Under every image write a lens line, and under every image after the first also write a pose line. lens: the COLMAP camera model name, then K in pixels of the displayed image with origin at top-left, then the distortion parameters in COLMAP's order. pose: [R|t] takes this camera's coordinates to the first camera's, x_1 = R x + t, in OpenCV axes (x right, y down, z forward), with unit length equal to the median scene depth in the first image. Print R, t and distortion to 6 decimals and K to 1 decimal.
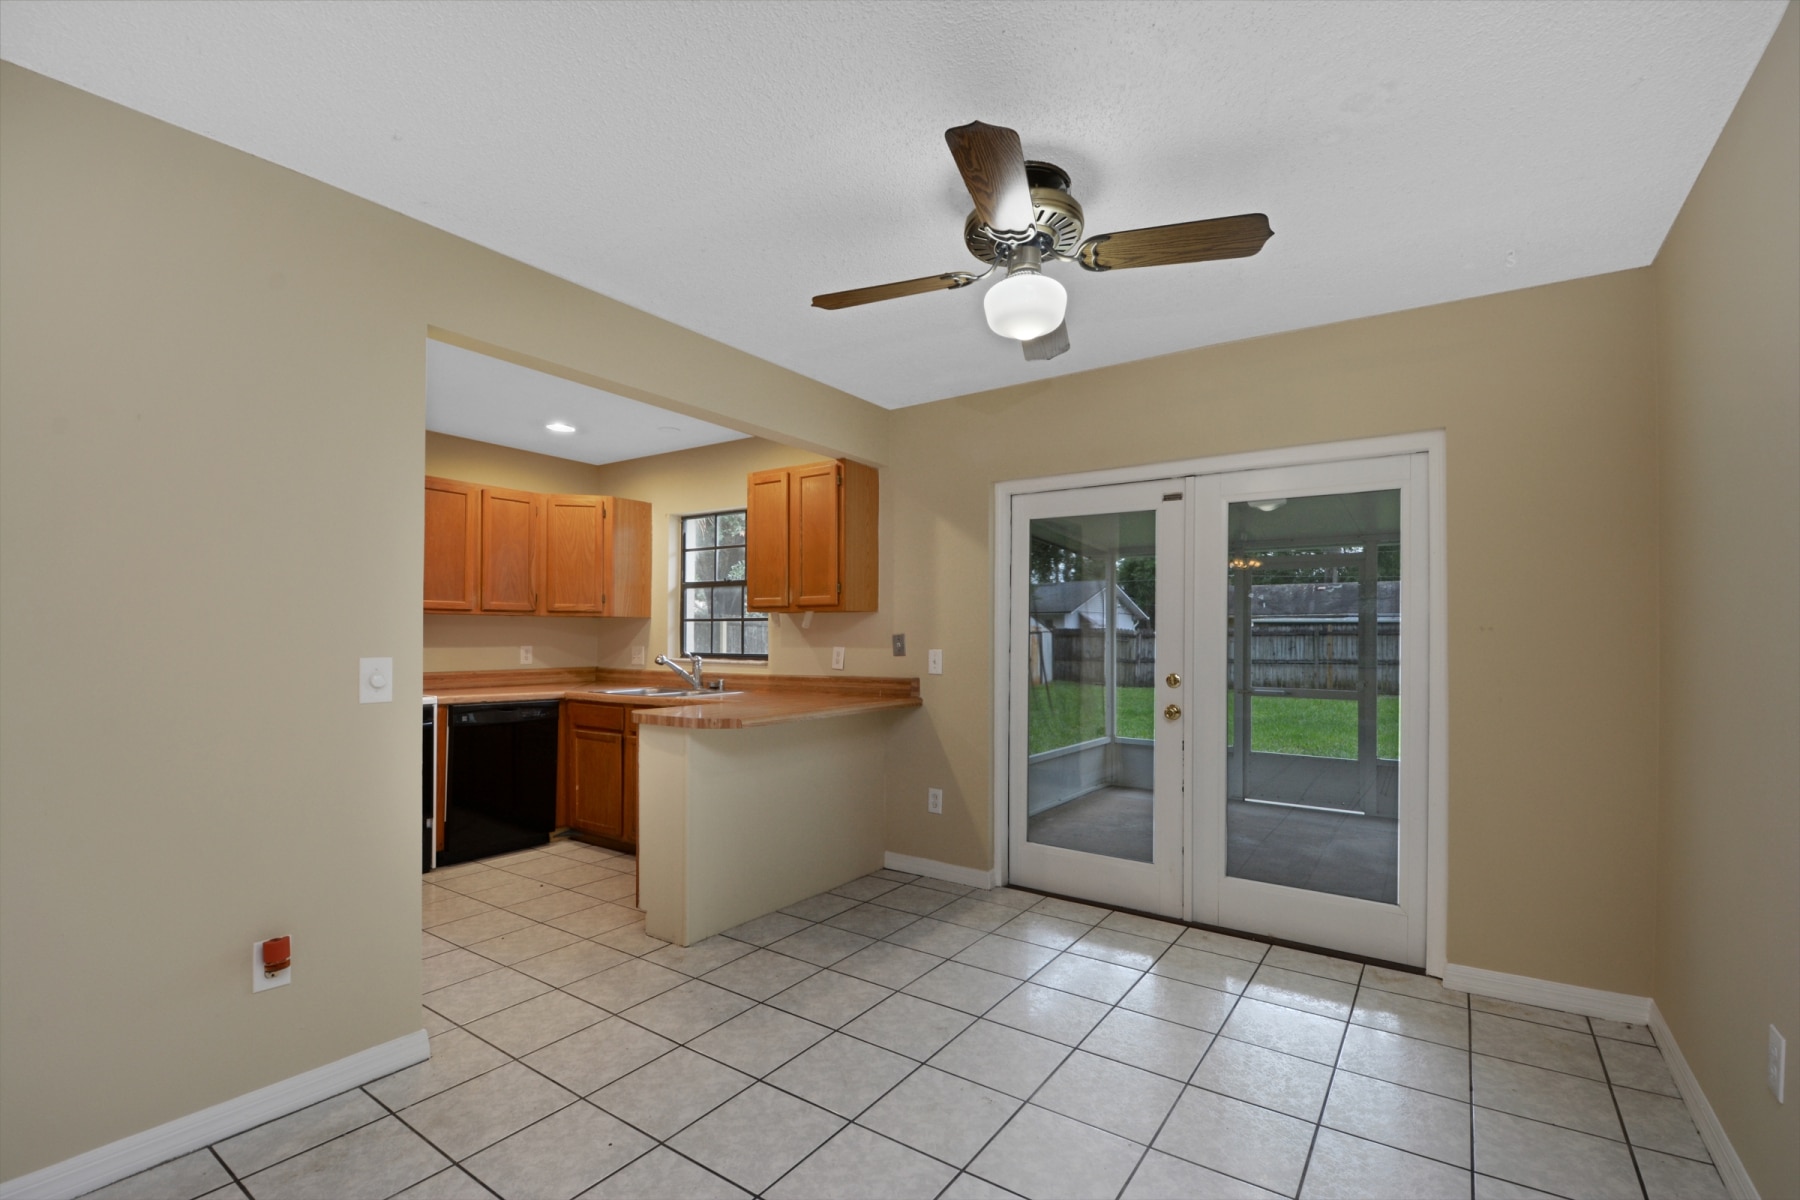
lens RADIAL K [[797.2, 0, 899.9], [0, 797.2, 630.6], [0, 0, 1]] dist [-0.015184, 0.000160]
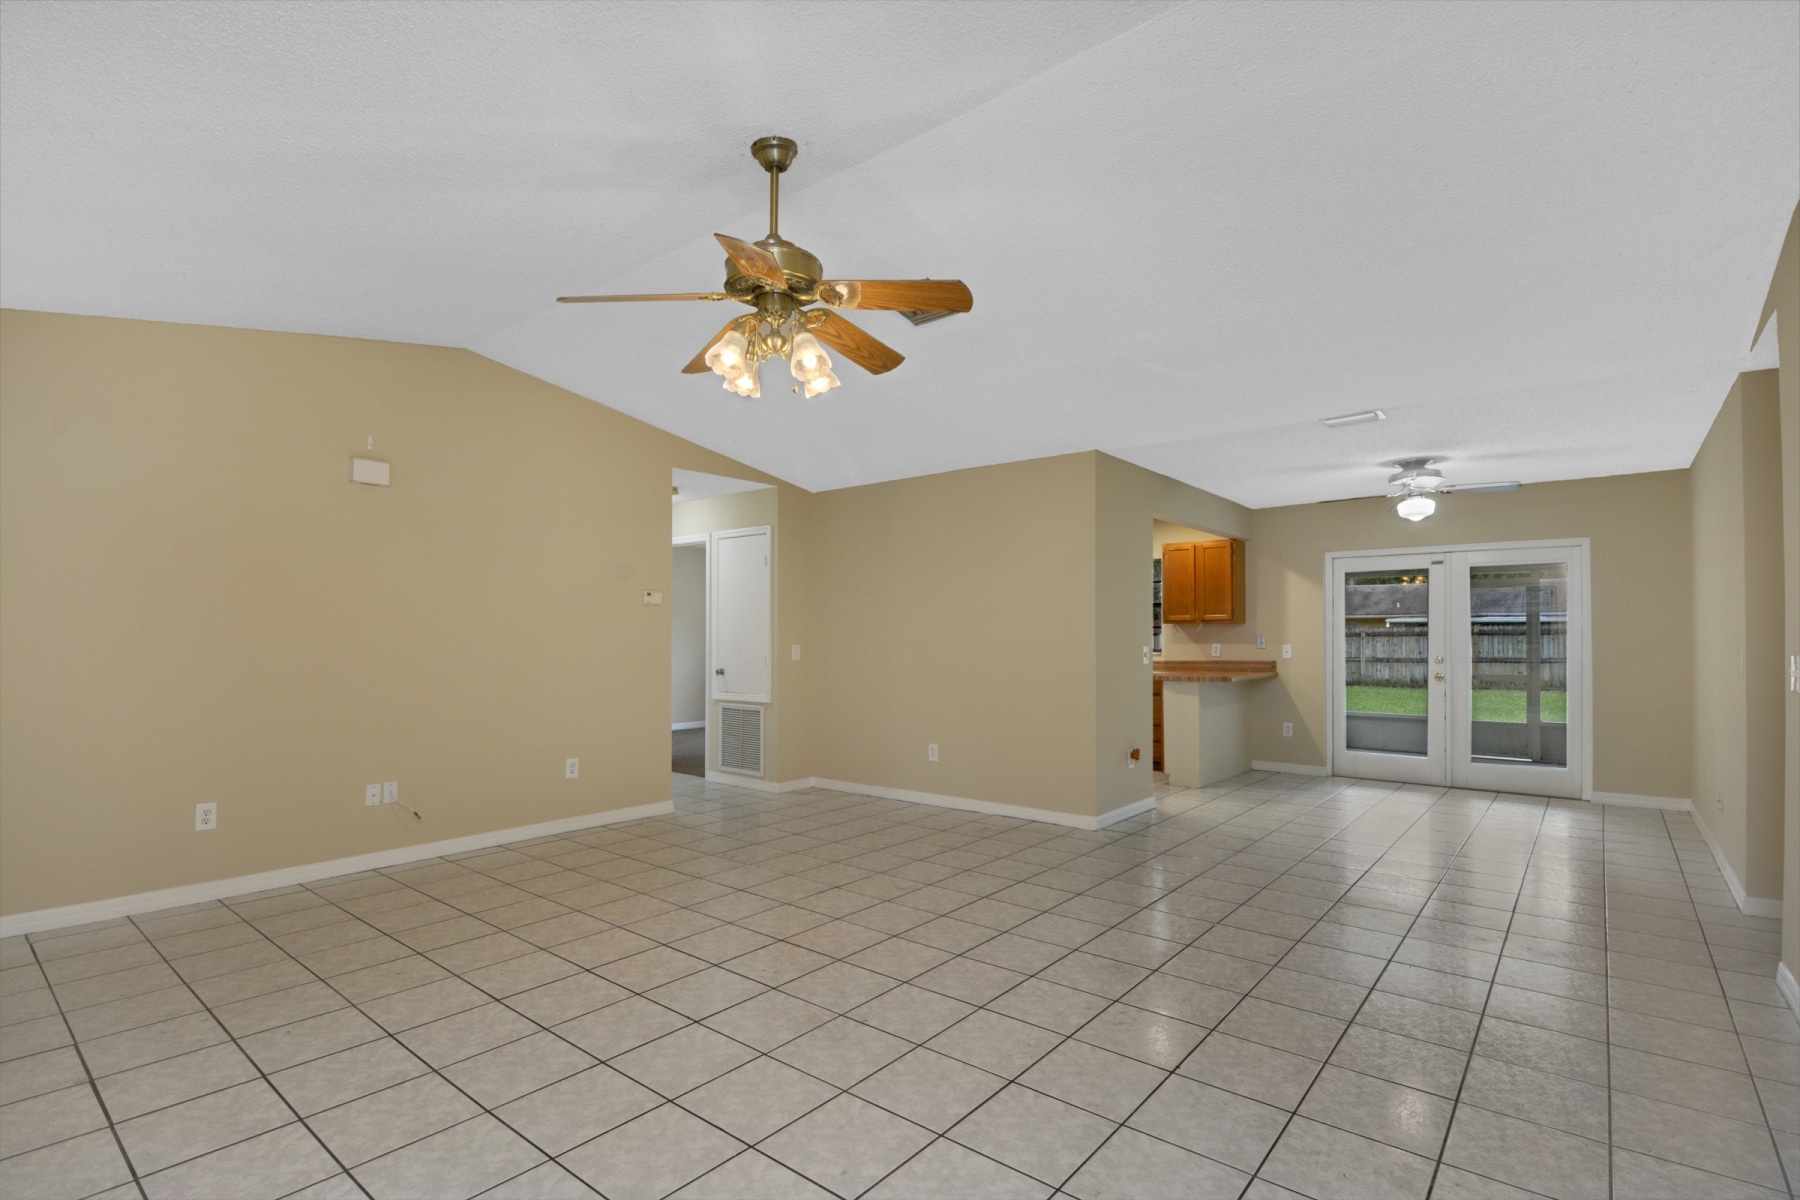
lens RADIAL K [[854.0, 0, 897.9], [0, 854.0, 641.6], [0, 0, 1]] dist [-0.019380, -0.001455]
pose [[0.996588, -0.002873, -0.082490, -0.492873], [0.003831, 0.999927, 0.011456, -0.005871], [0.082451, -0.011733, 0.996526, -0.710777]]
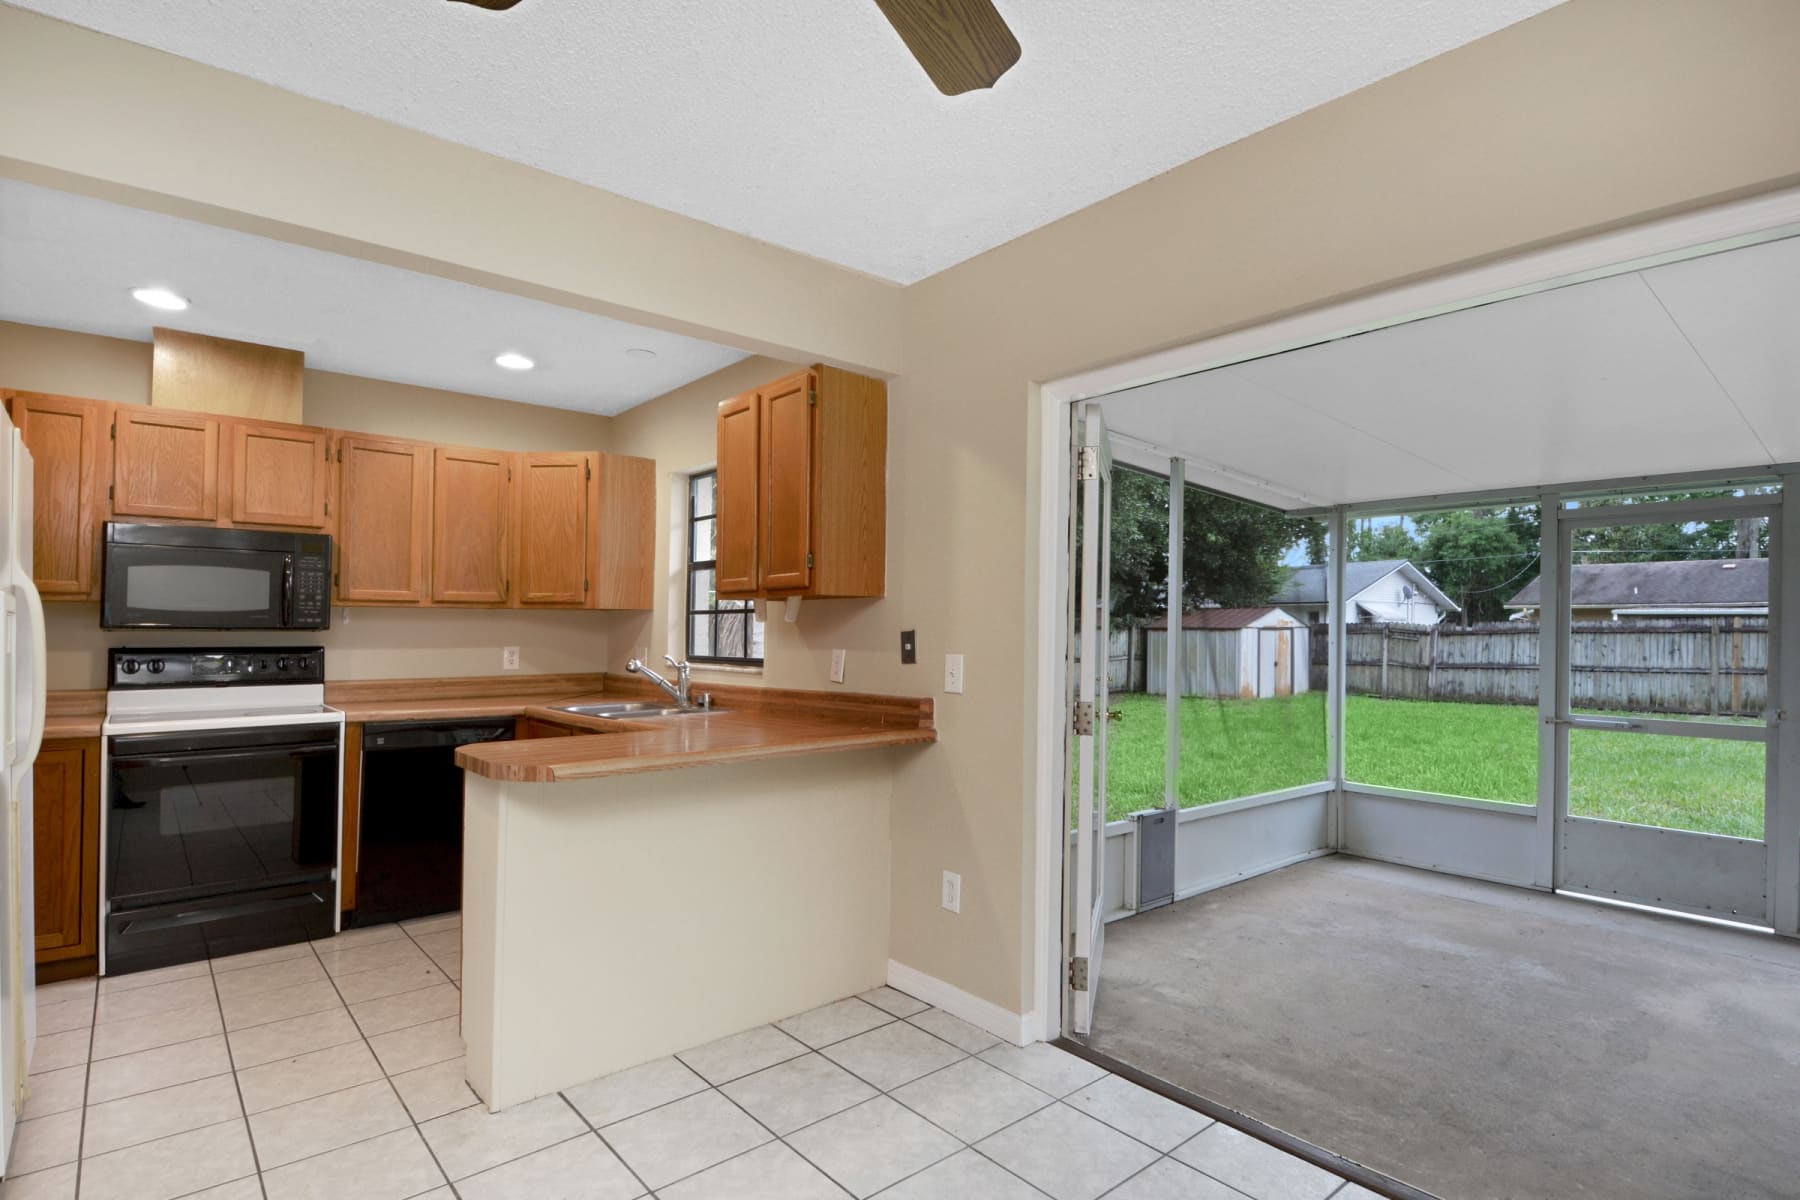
lens RADIAL K [[915.1, 0, 922.0], [0, 915.1, 633.0], [0, 0, 1]] dist [0.000461, -0.001150]
pose [[0.971427, -0.000822, -0.237337, 0.144647], [0.002172, 0.999983, 0.005427, 0.001867], [0.237328, -0.005787, 0.971412, 0.209731]]
